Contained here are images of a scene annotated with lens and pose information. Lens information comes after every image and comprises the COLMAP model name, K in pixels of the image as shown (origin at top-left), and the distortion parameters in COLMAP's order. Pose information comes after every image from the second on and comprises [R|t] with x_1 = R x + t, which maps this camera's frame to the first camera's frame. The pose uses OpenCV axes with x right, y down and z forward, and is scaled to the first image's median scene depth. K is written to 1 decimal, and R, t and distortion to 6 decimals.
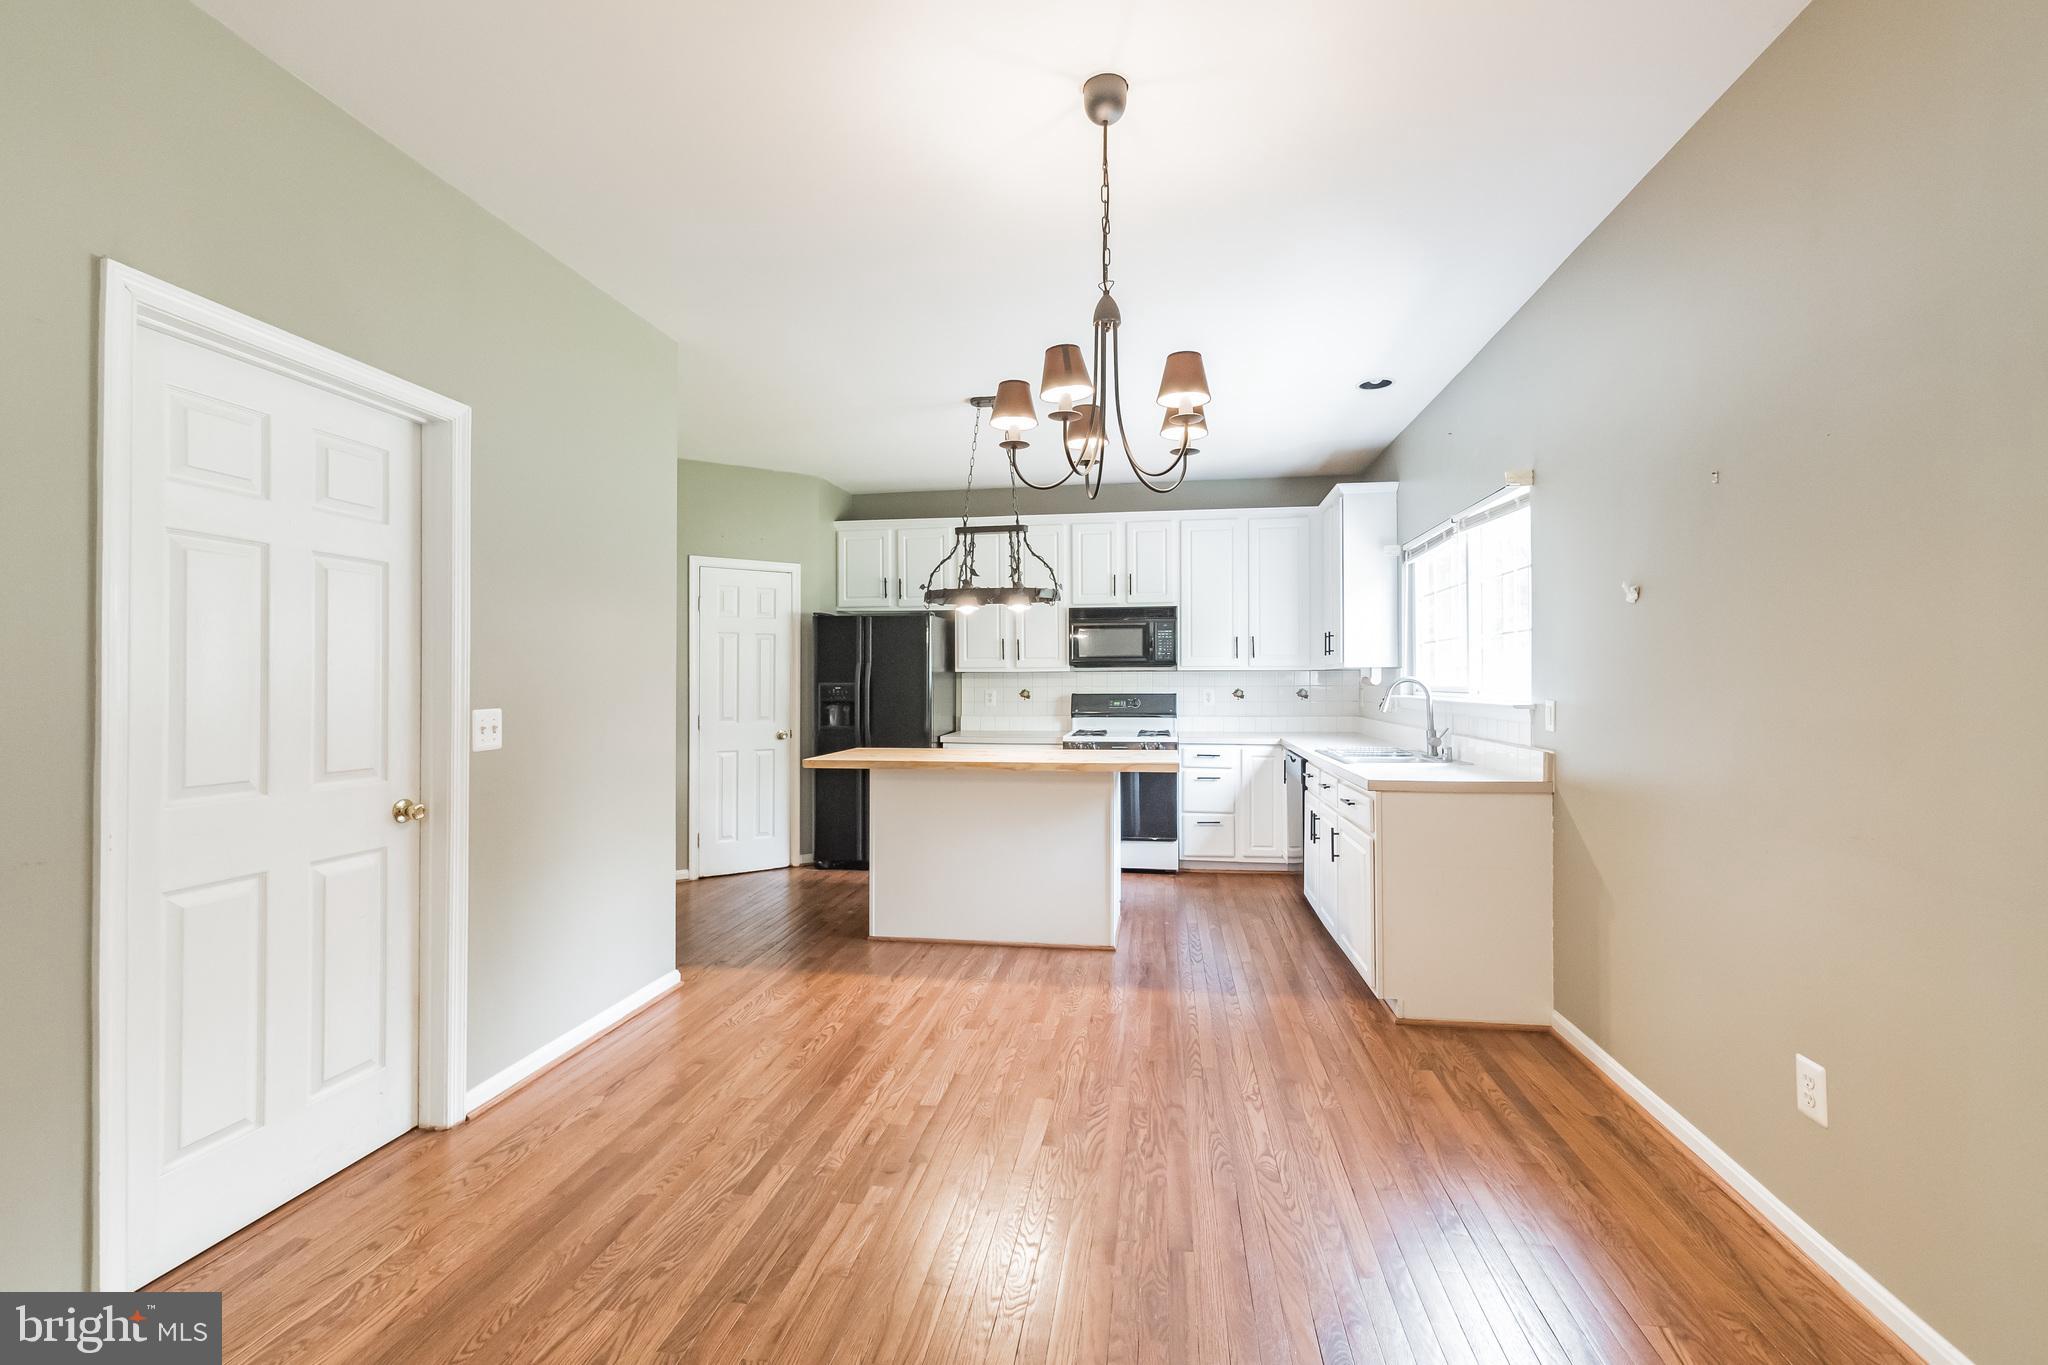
lens RADIAL K [[858.6, 0, 1024.0], [0, 858.6, 682.5], [0, 0, 1]] dist [-0.000201, -0.000010]
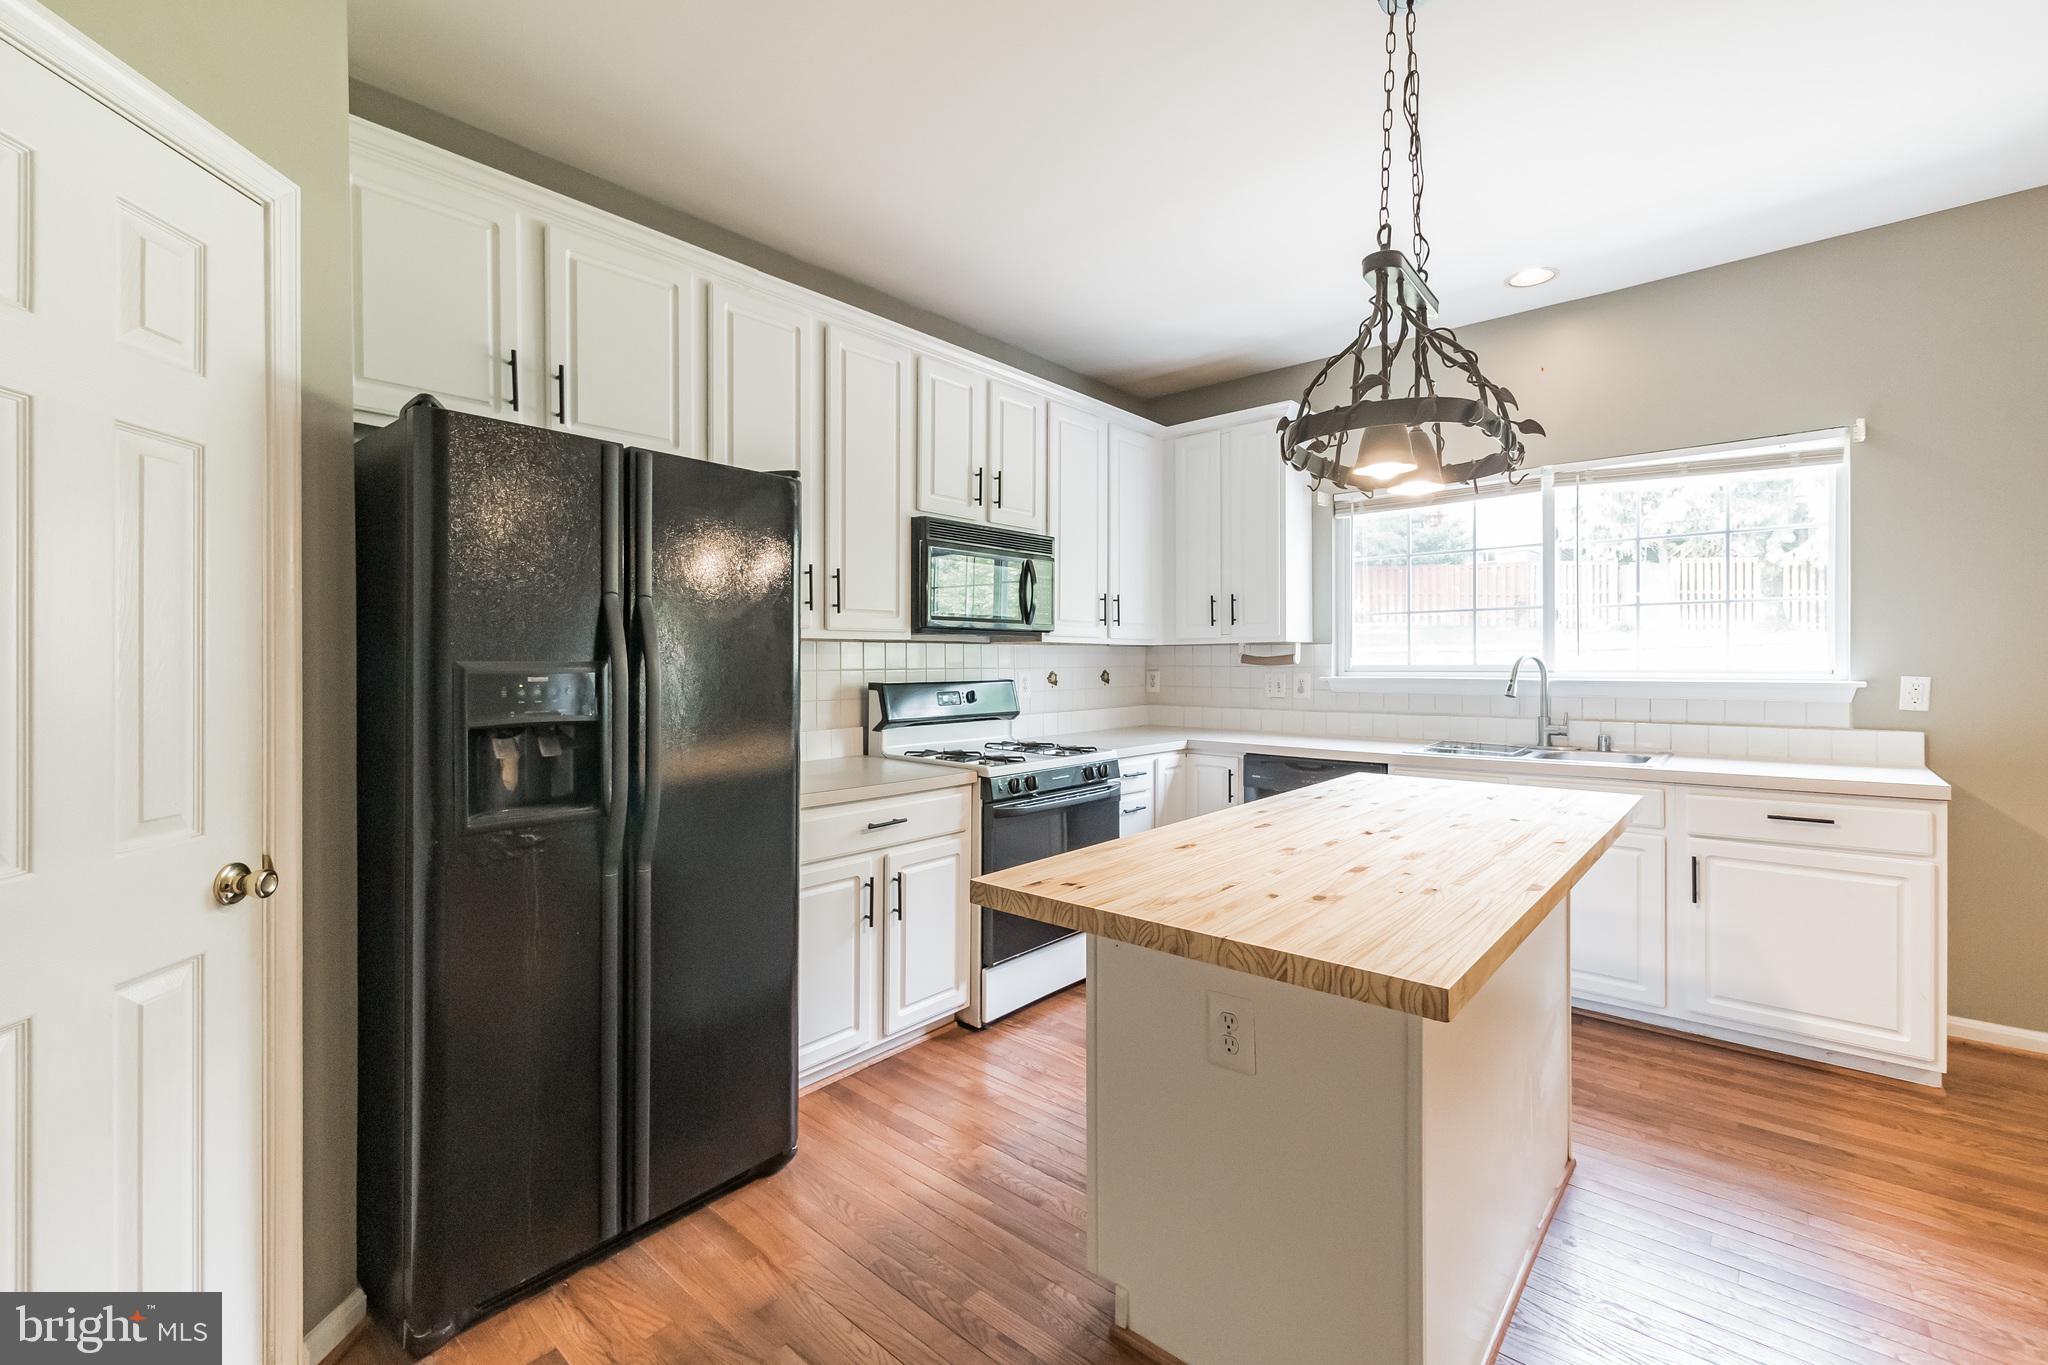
lens RADIAL K [[870.1, 0, 1023.3], [0, 870.1, 664.5], [0, 0, 1]] dist [-0.000888, -0.000135]
pose [[0.532313, -0.000741, 0.846547, -0.371989], [0.000488, 1.000000, 0.000568, 0.001625], [-0.846547, 0.000110, 0.532313, 0.701965]]
